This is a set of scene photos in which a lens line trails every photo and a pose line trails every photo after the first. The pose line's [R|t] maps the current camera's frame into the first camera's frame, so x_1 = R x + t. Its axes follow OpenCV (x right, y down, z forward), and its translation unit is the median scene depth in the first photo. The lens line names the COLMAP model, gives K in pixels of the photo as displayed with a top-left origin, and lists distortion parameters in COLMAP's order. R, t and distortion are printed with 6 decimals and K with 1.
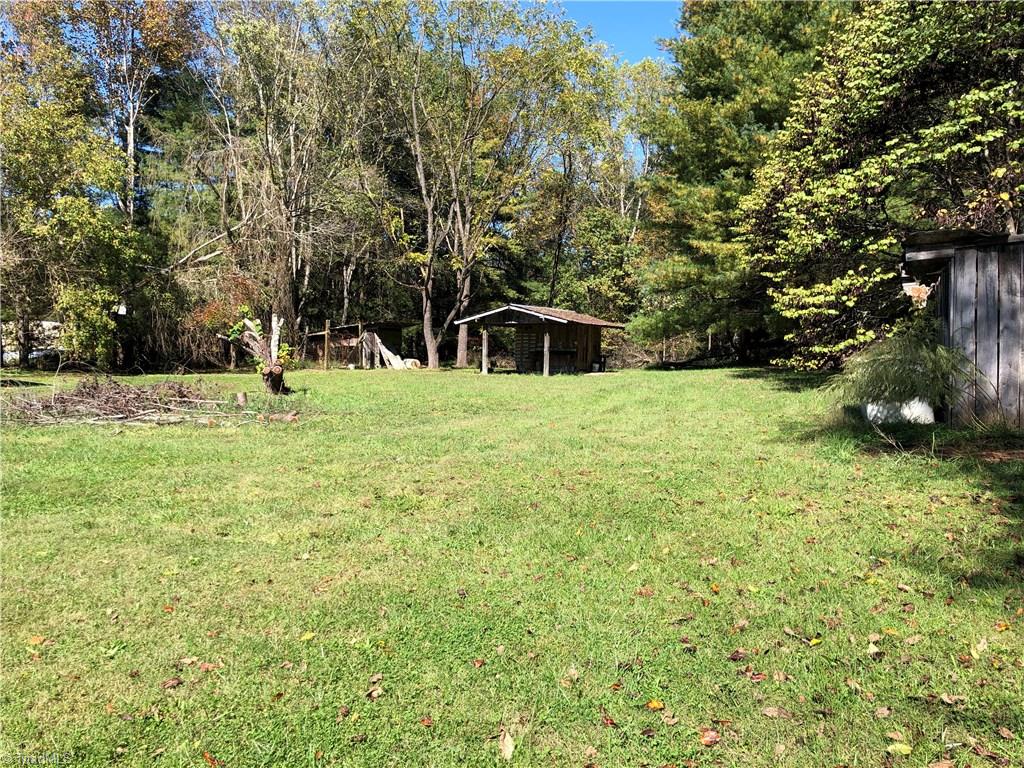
lens RADIAL K [[857.4, 0, 516.3], [0, 857.4, 387.5], [0, 0, 1]] dist [0.036941, -0.025601]
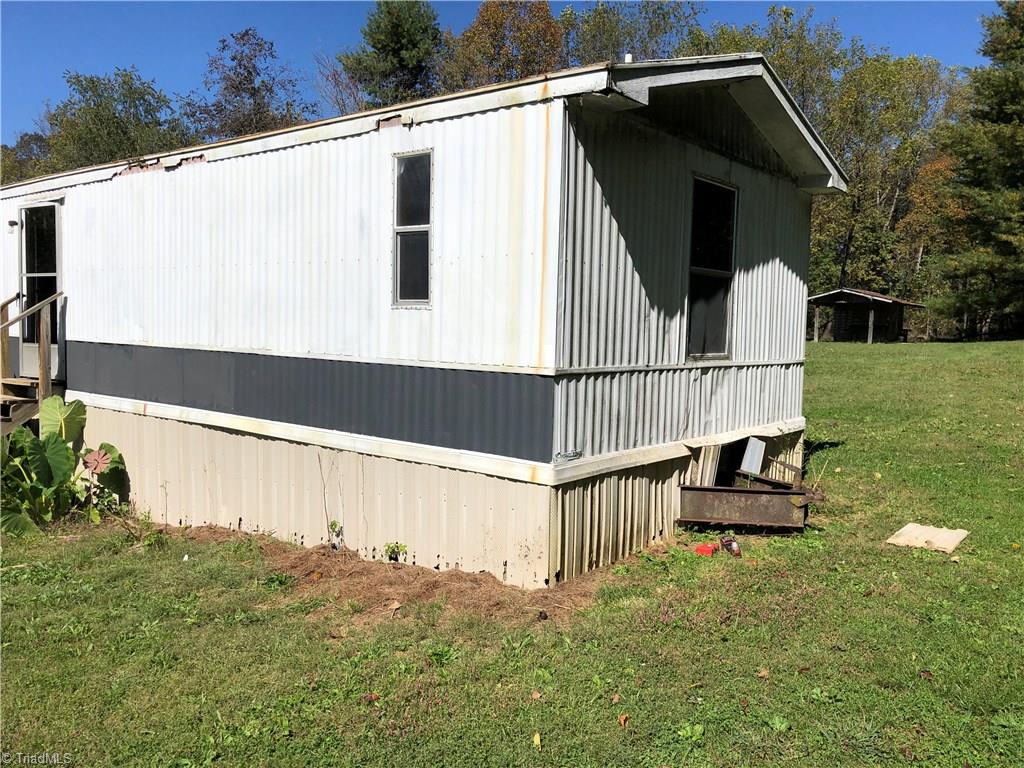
lens RADIAL K [[857.4, 0, 502.4], [0, 857.4, 382.2], [0, 0, 1]] dist [0.036941, -0.025601]
pose [[0.974282, 0.025504, -0.223884, -0.198910], [-0.022263, 0.999608, 0.016988, 0.032900], [0.224229, -0.011567, 0.974468, -0.370478]]
